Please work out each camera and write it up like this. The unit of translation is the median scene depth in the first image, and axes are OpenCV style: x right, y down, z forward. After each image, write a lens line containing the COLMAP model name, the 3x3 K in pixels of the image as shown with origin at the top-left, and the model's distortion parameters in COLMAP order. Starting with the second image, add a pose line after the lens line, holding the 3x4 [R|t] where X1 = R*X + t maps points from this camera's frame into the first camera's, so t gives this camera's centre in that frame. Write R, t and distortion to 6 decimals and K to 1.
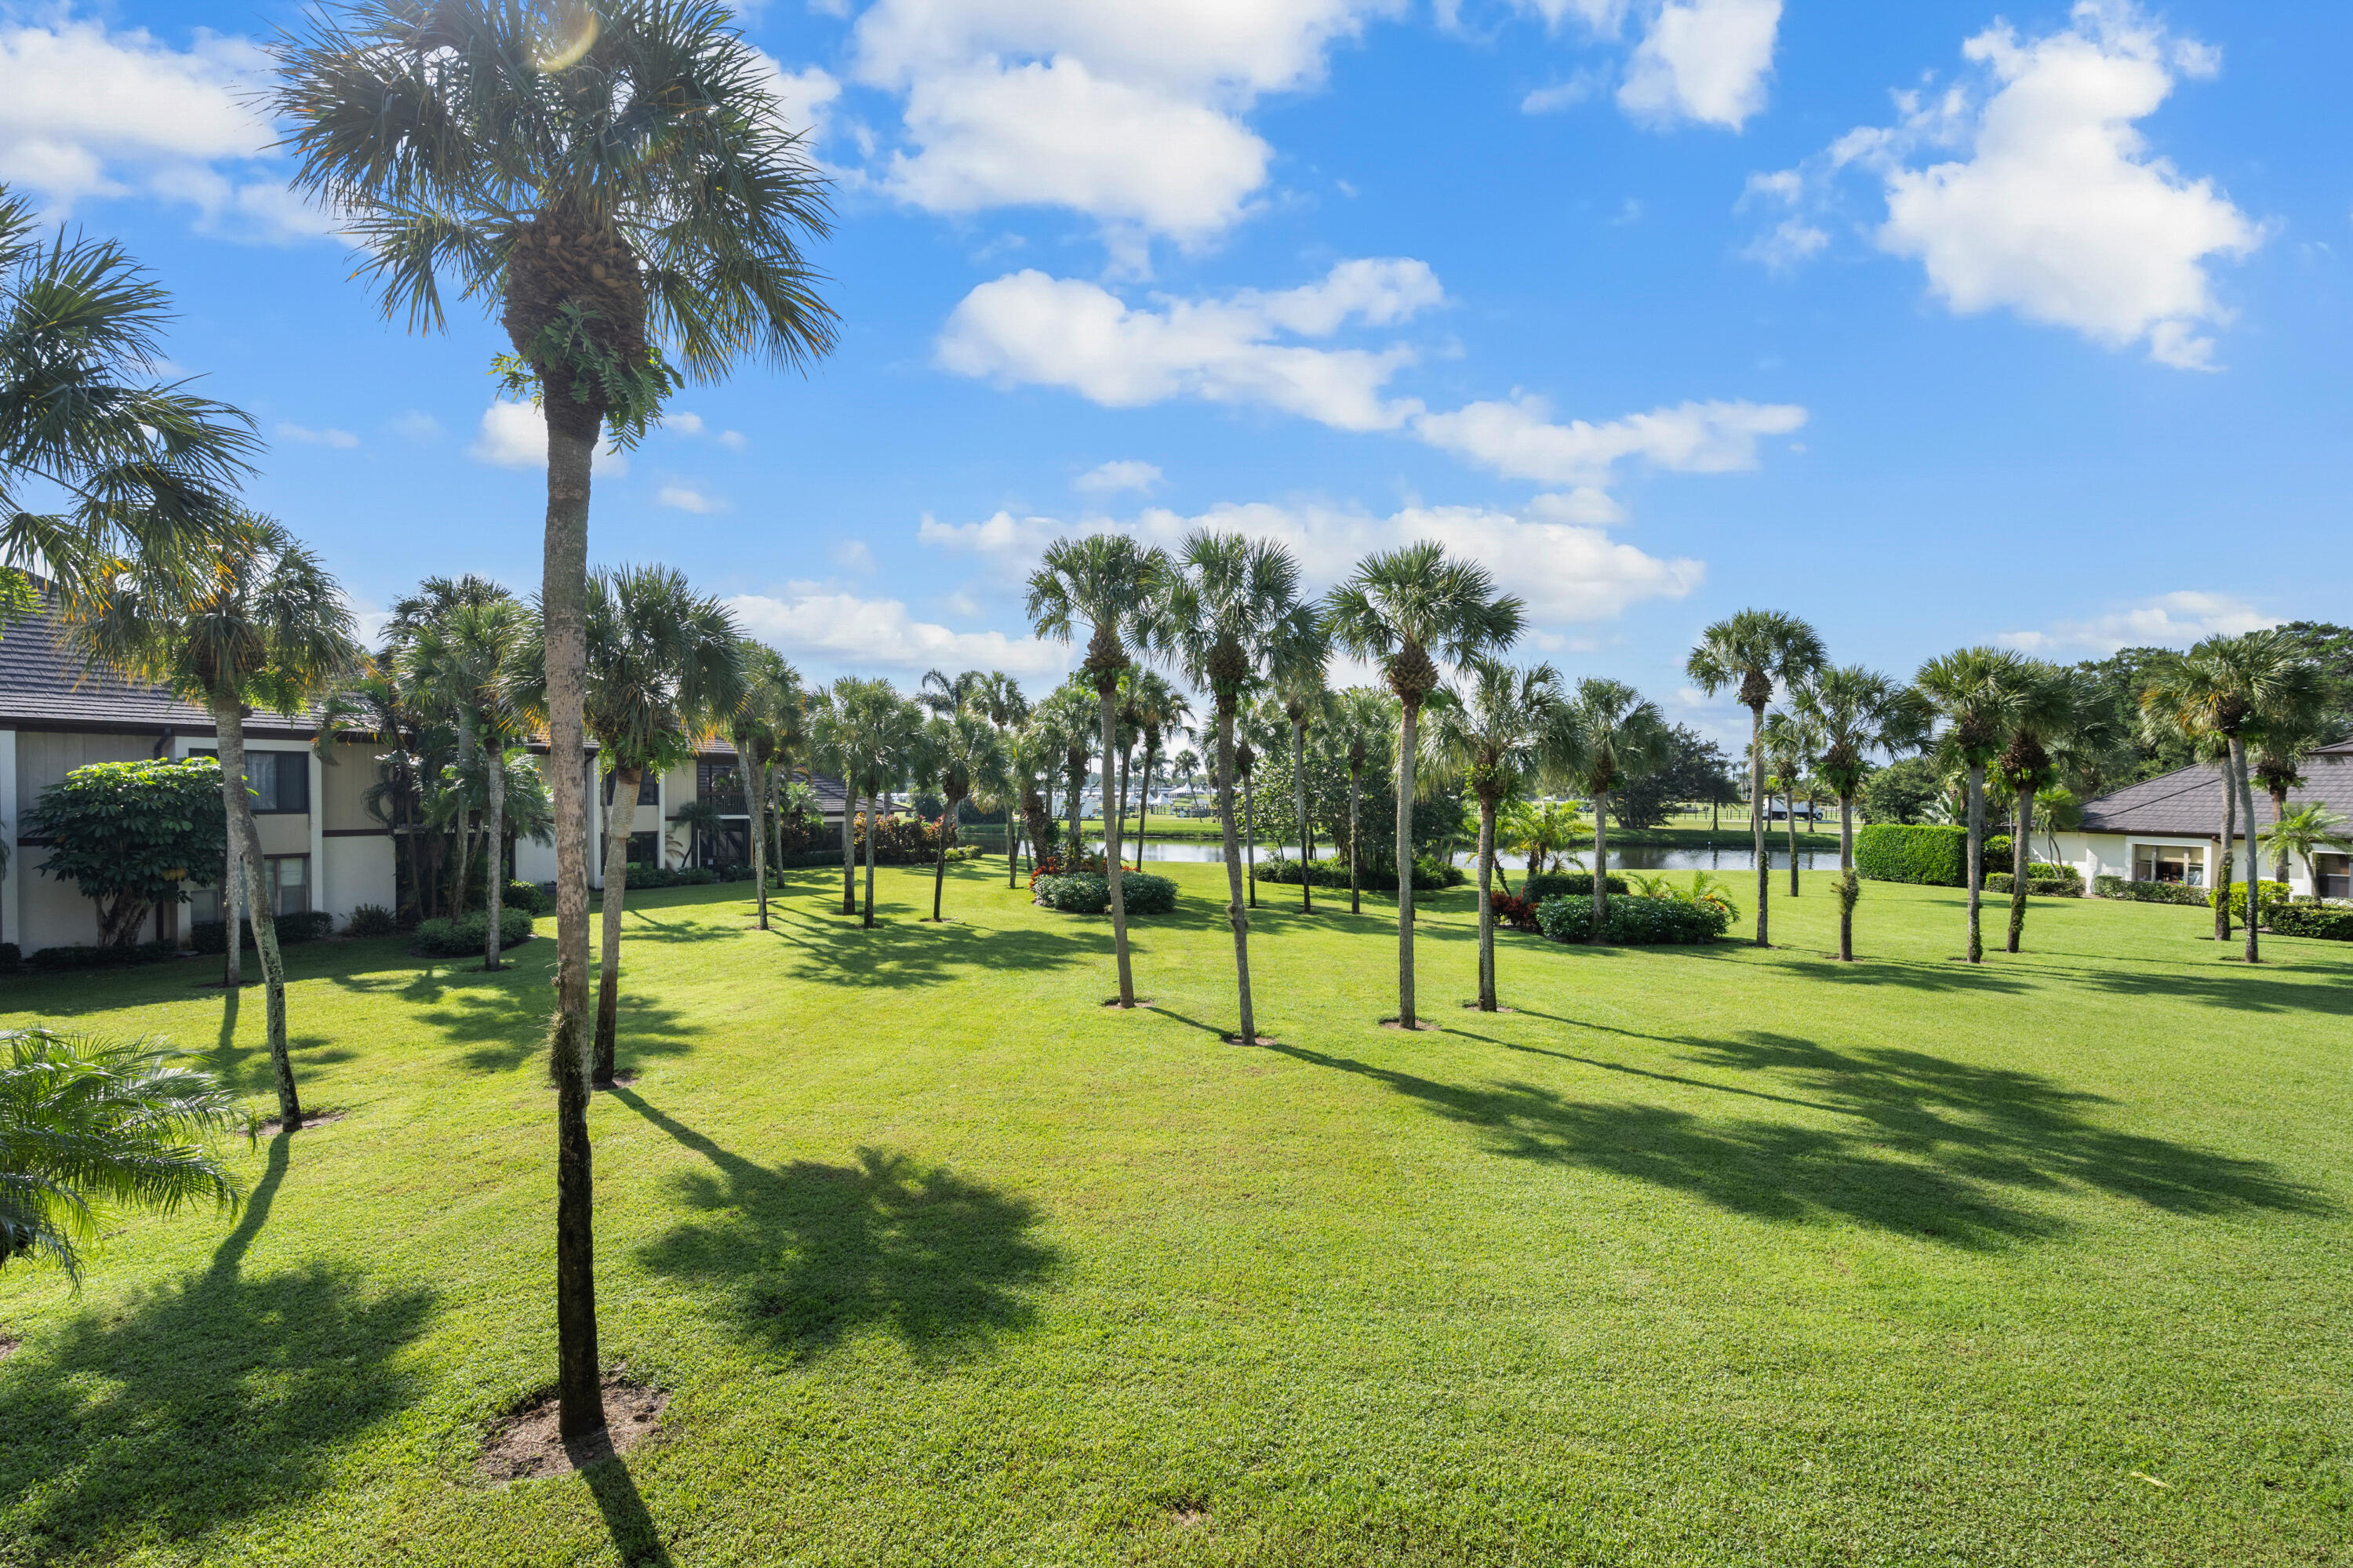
lens RADIAL K [[1036.1, 0, 1186.5], [0, 1036.1, 802.7], [0, 0, 1]] dist [-0.001275, 0.000572]
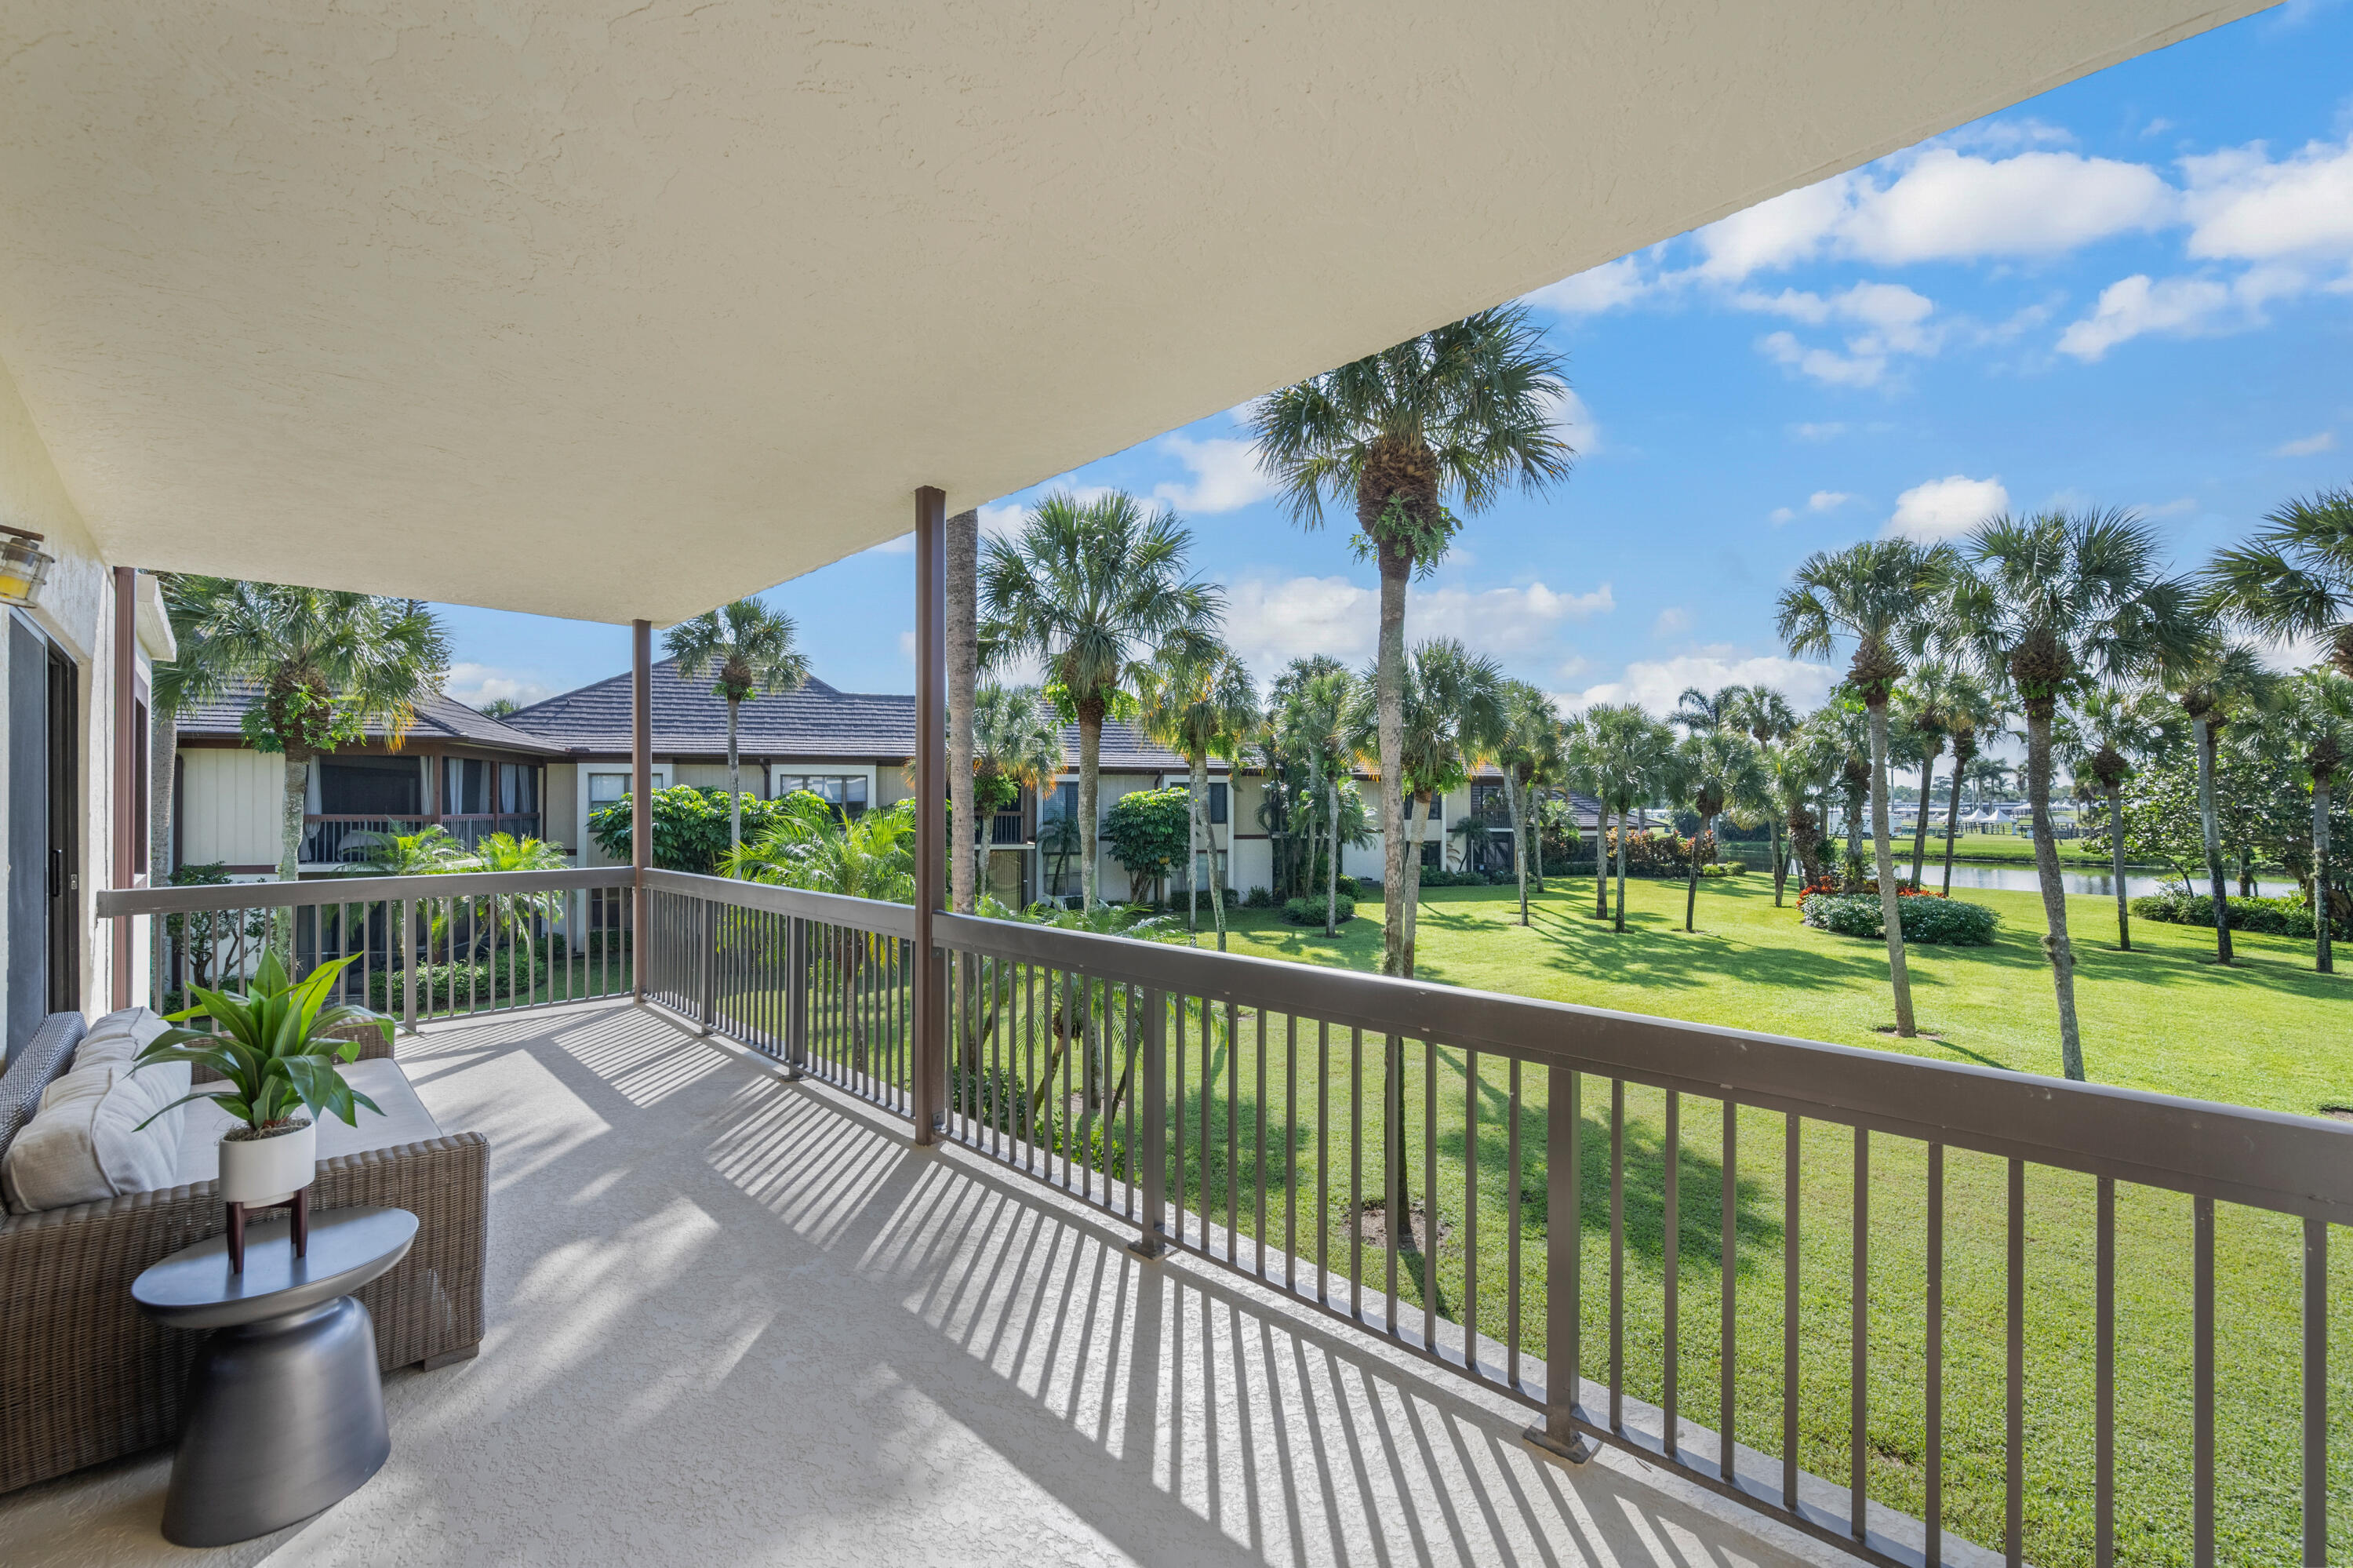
lens RADIAL K [[942.2, 0, 1167.9], [0, 942.2, 802.3], [0, 0, 1]] dist [-0.002188, -0.000371]
pose [[0.729947, -0.006715, -0.683471, 0.037378], [-0.004931, 0.999874, -0.015090, 0.000831], [0.683486, 0.014384, 0.729822, -0.080261]]
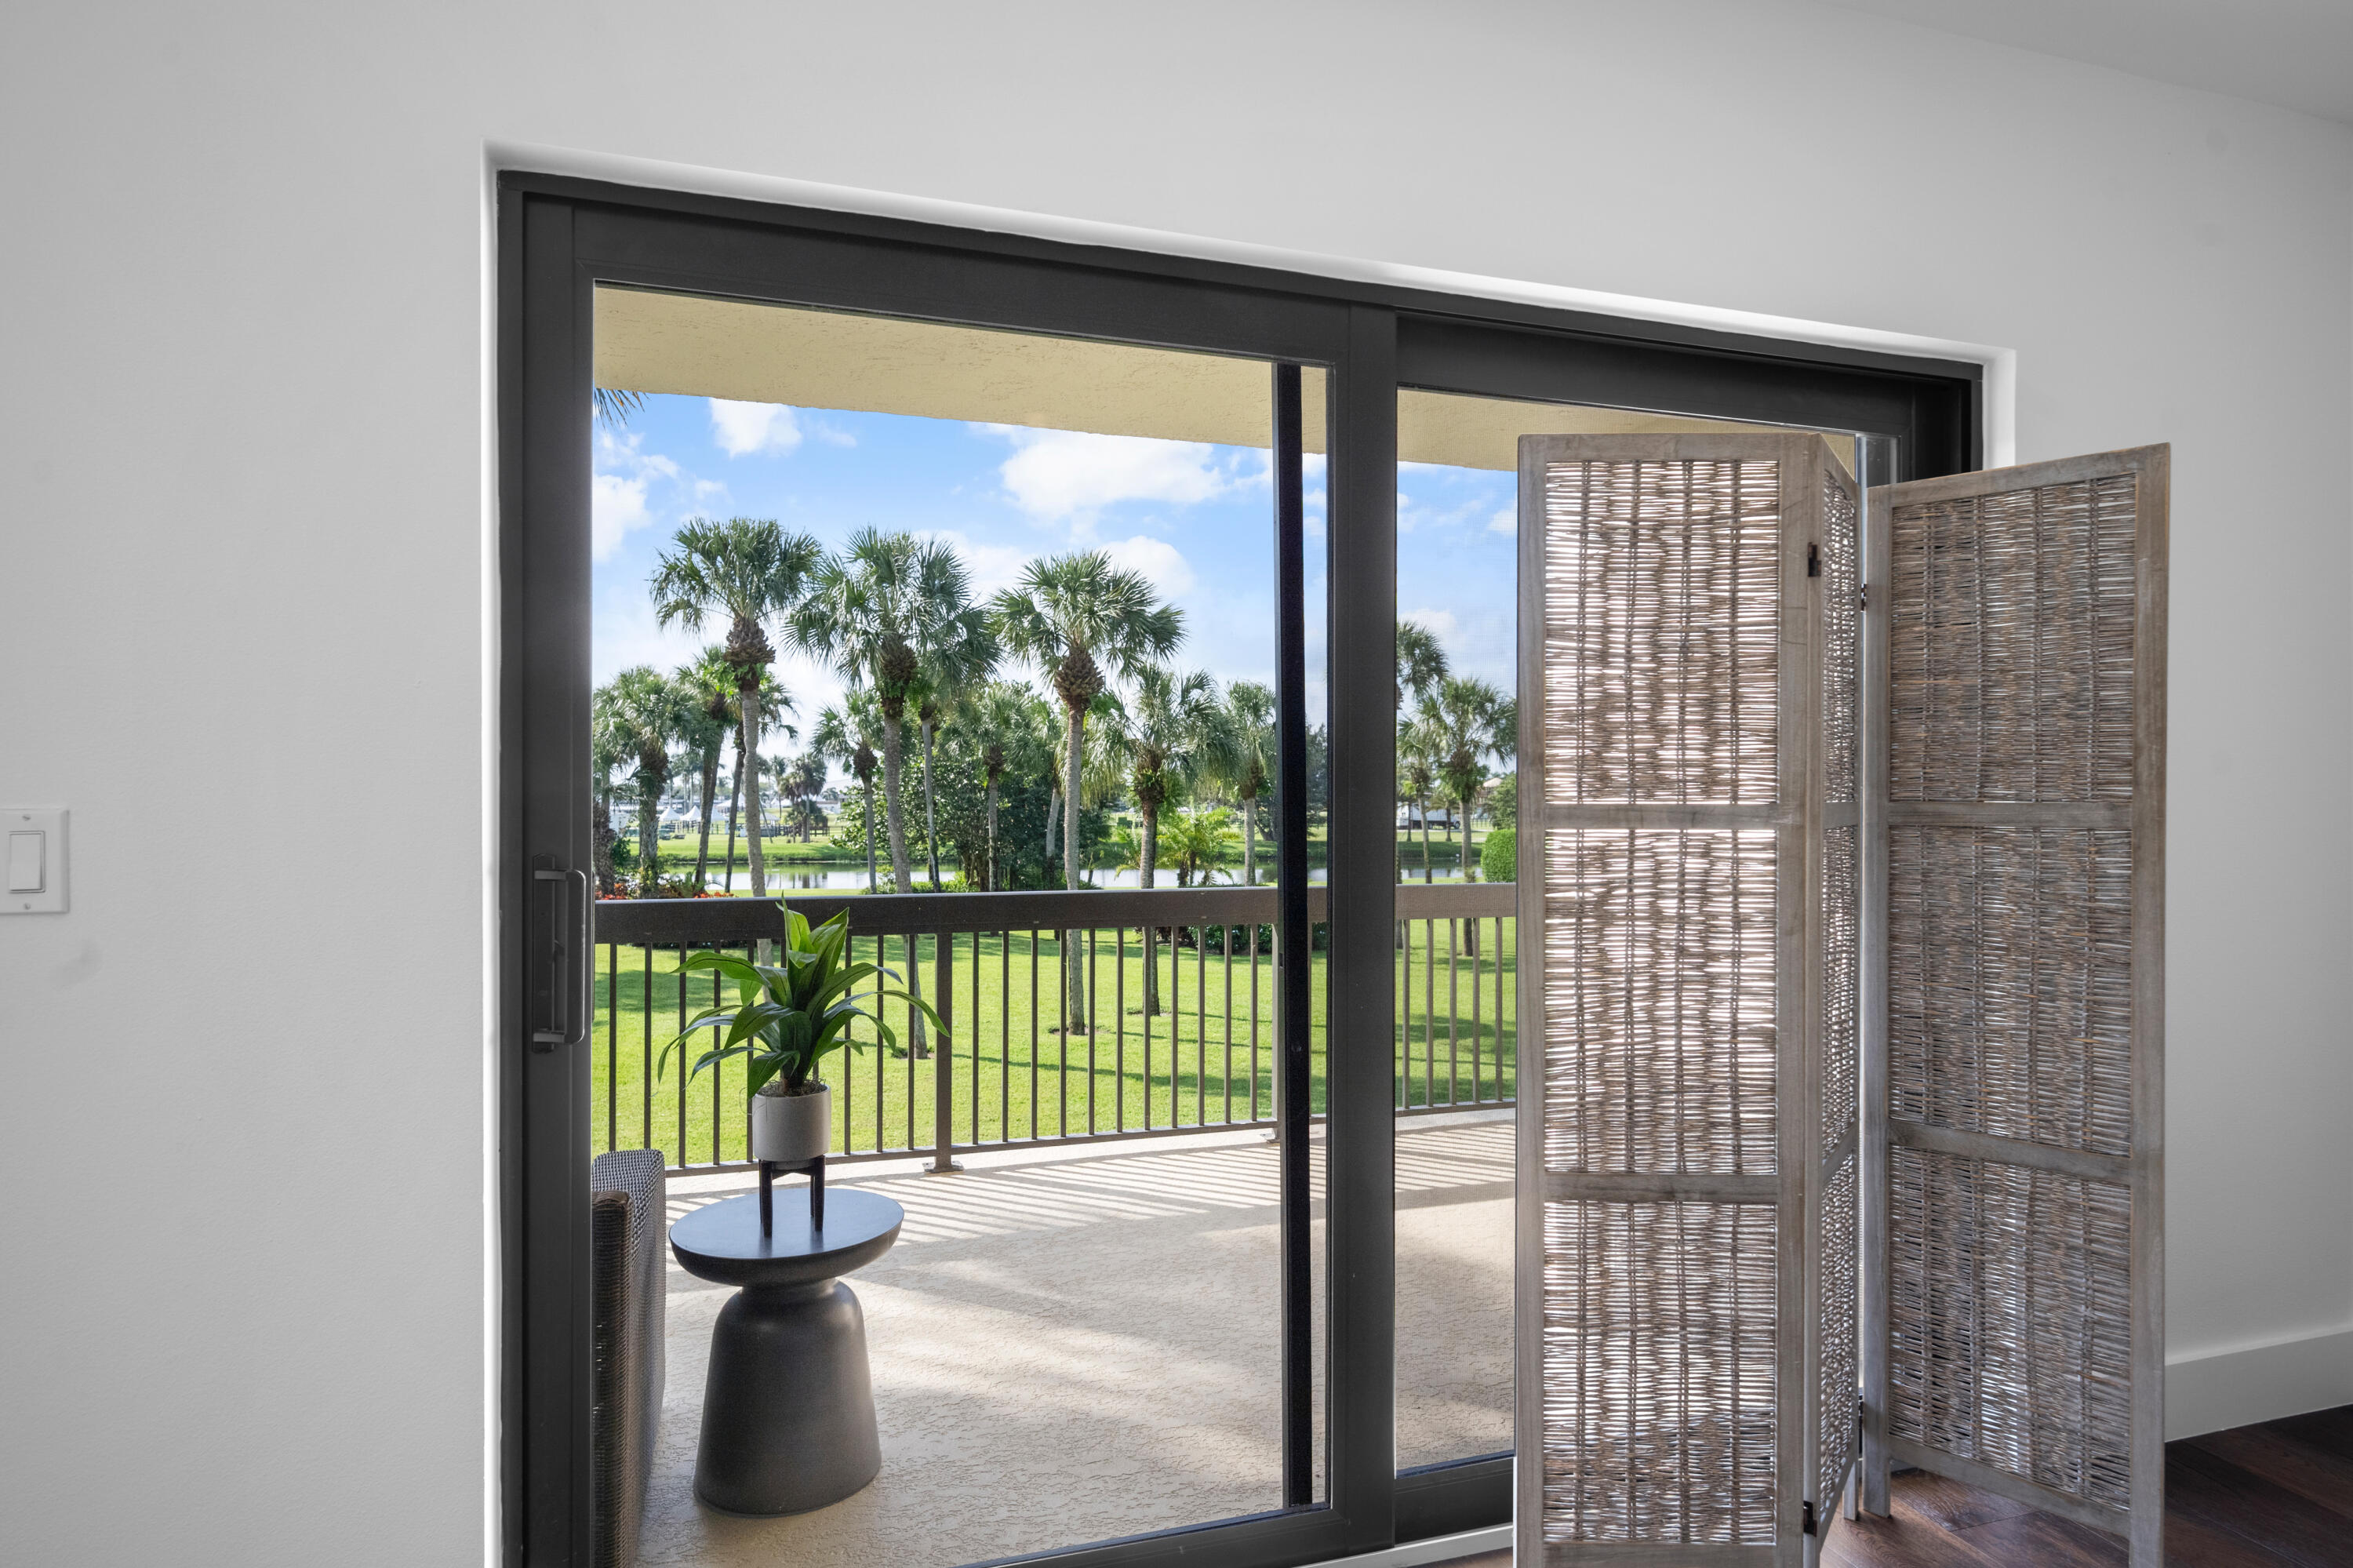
lens RADIAL K [[1288.2, 0, 1193.2], [0, 1288.2, 792.6], [0, 0, 1]] dist [0.008194, 0.000301]
pose [[0.941197, -0.005025, 0.337820, -0.090173], [0.011651, 0.999777, -0.017589, 0.007885], [-0.337657, 0.020490, 0.941046, -0.188413]]
